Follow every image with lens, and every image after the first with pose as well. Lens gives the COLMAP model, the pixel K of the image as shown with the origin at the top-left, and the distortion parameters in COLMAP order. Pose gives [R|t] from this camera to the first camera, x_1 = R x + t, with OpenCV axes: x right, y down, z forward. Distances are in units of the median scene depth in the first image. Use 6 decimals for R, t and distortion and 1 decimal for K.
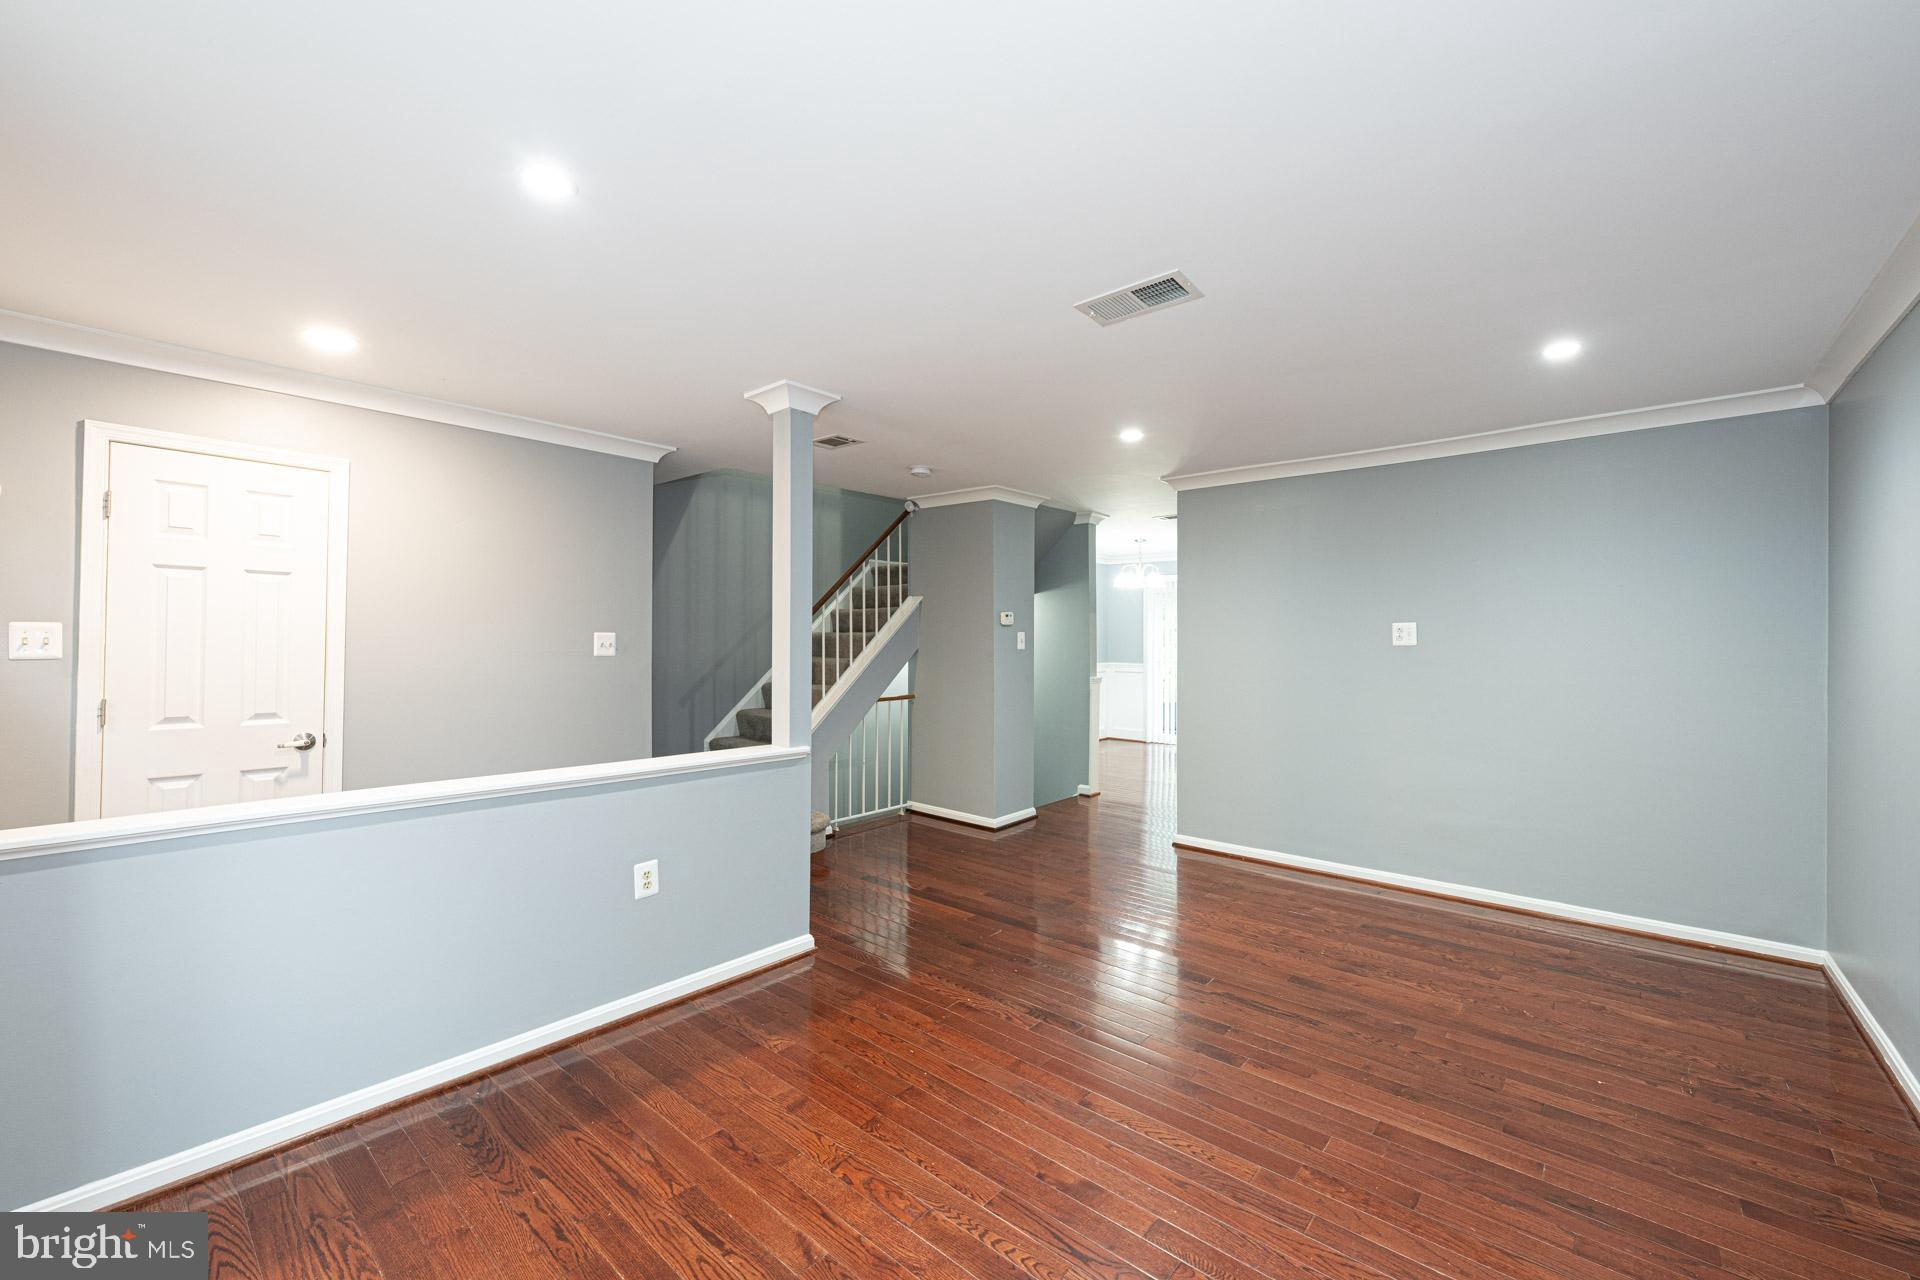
lens RADIAL K [[758.8, 0, 952.9], [0, 758.8, 641.0], [0, 0, 1]] dist [-0.002485, 0.000596]
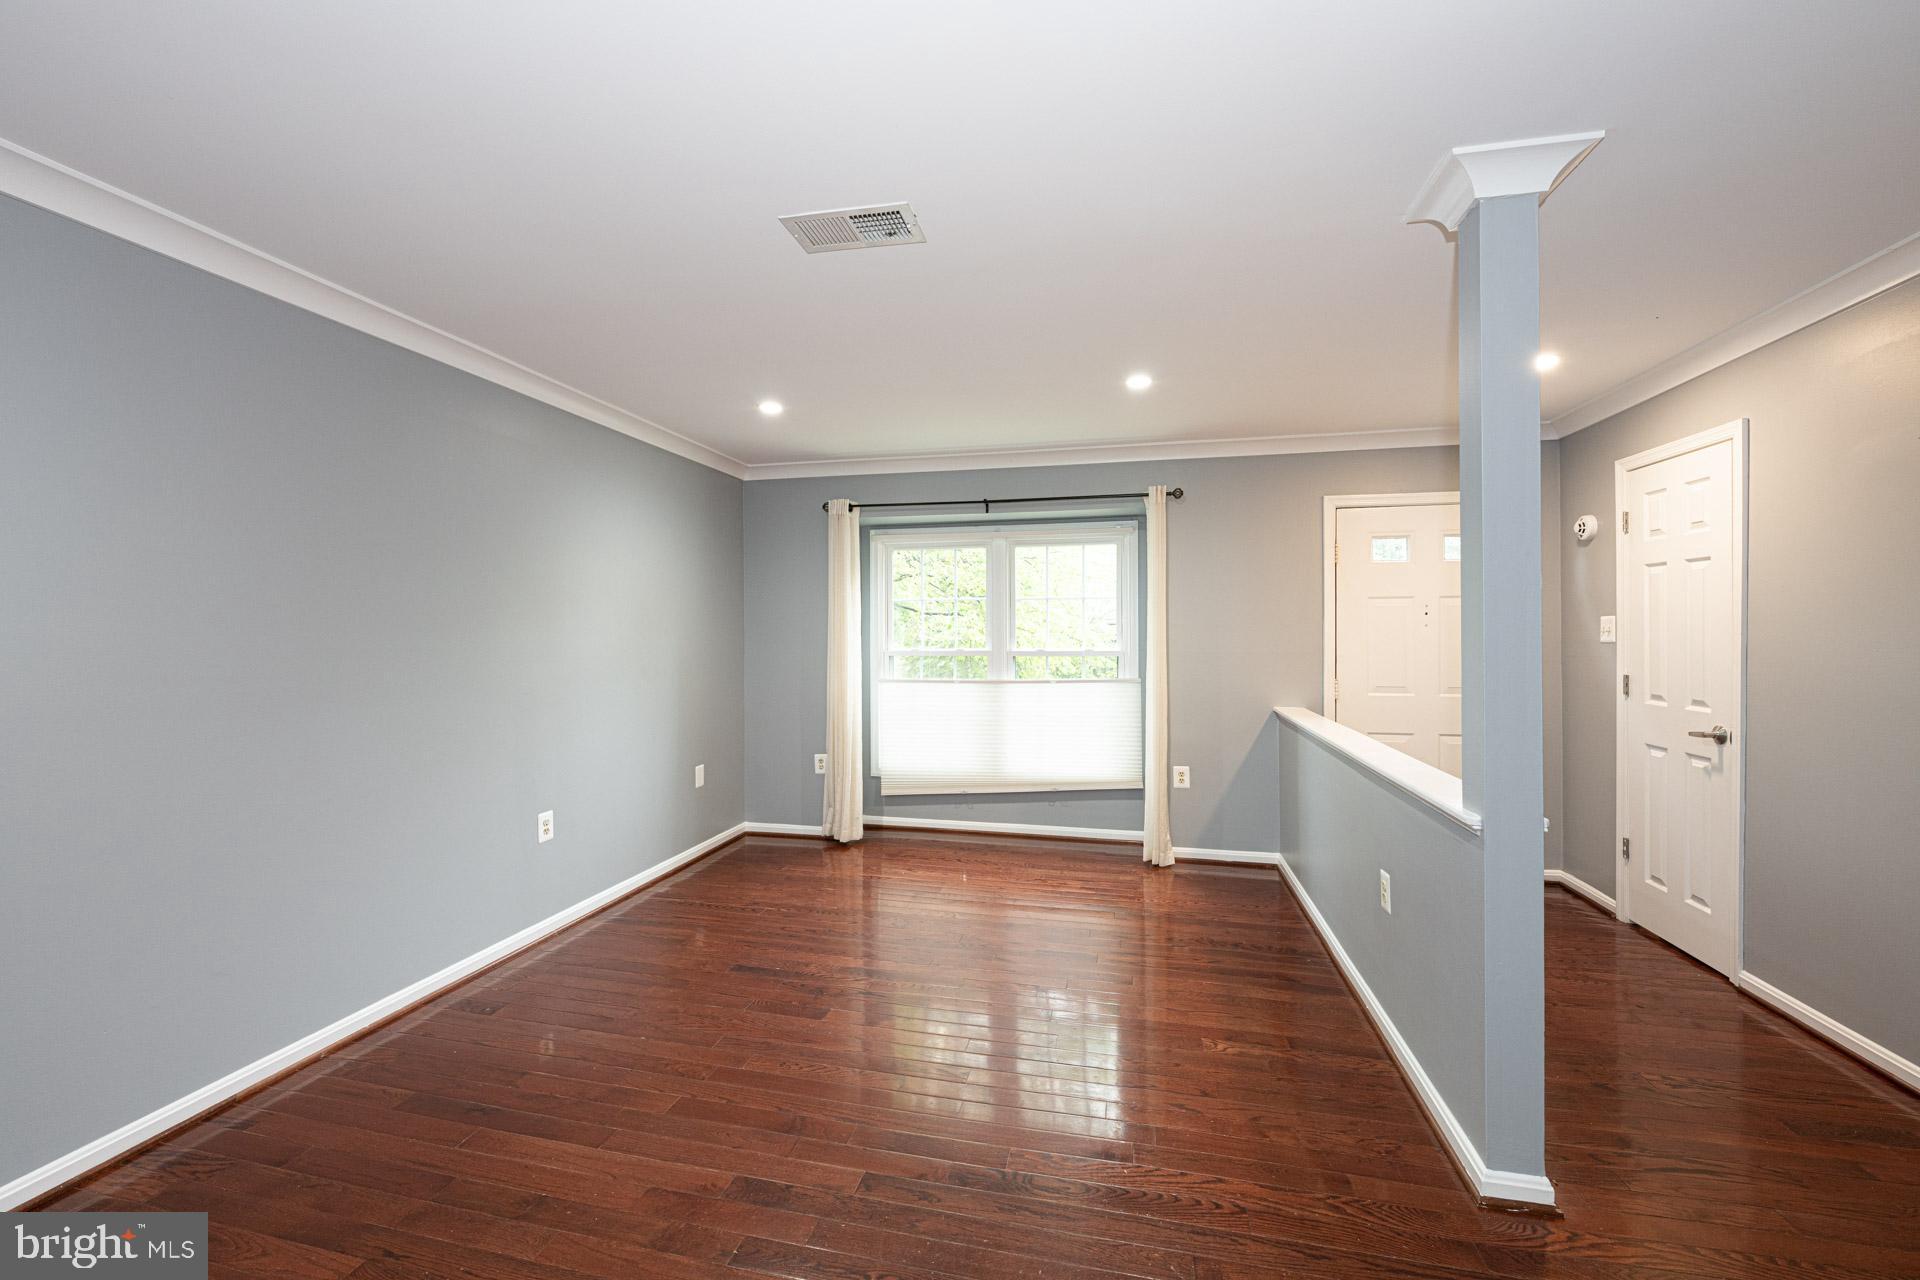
lens RADIAL K [[758.8, 0, 952.9], [0, 758.8, 641.0], [0, 0, 1]] dist [-0.002485, 0.000596]
pose [[-0.881667, 0.003694, -0.471858, 0.414157], [0.004154, 0.999991, 0.000066, 0.012878], [0.471854, -0.001901, -0.881674, 1.356233]]
